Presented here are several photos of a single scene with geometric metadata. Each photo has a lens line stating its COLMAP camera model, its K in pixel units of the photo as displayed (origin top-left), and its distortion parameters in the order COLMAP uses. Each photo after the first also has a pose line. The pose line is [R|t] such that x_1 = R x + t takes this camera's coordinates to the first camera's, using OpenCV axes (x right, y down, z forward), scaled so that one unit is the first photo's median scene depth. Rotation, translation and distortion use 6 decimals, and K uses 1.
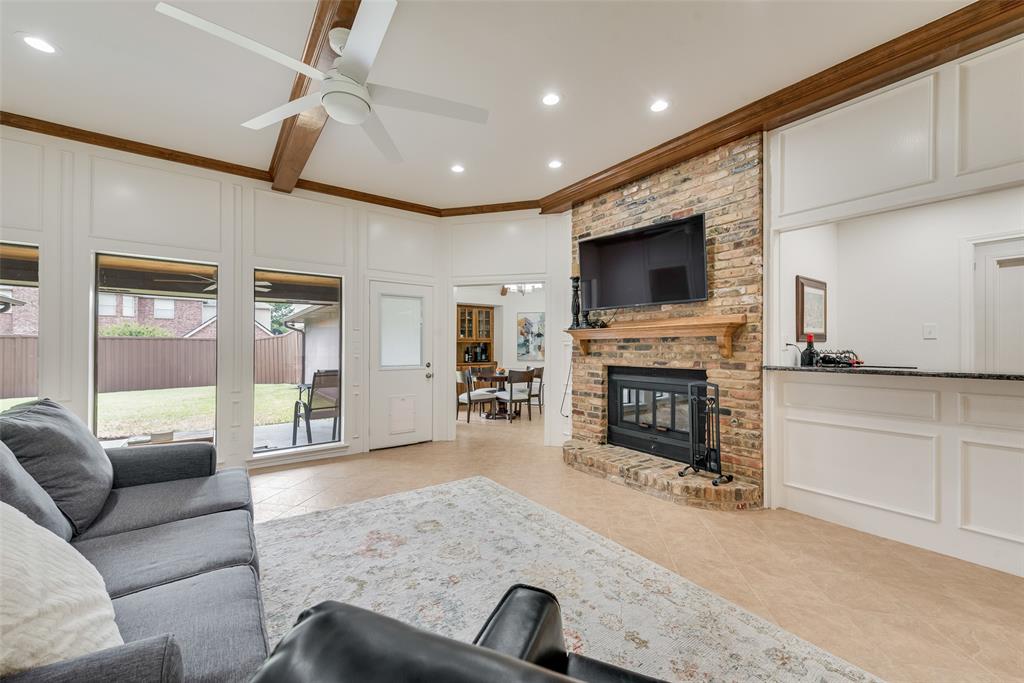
lens RADIAL K [[400.6, 0, 510.7], [0, 400.6, 346.4], [0, 0, 1]] dist [0.011710, -0.002619]
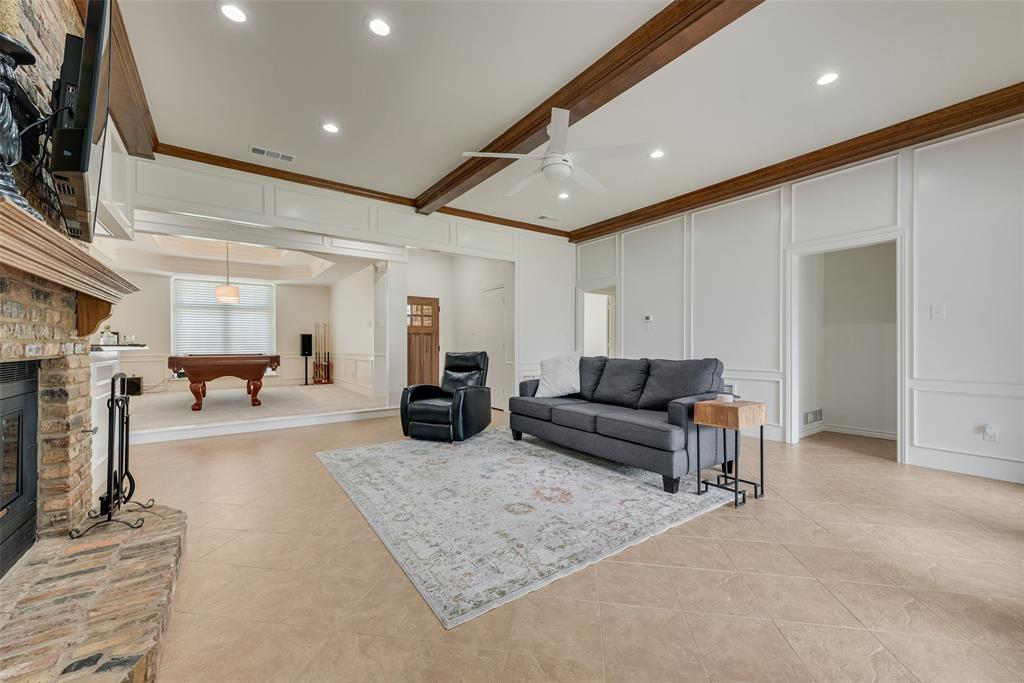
lens RADIAL K [[400.6, 0, 509.3], [0, 400.6, 344.4], [0, 0, 1]] dist [0.011710, -0.002619]
pose [[-0.999956, 0.000800, 0.009354, -0.151520], [0.000739, 0.999978, -0.006535, 0.044802], [-0.009359, -0.006528, -0.999935, 1.574896]]
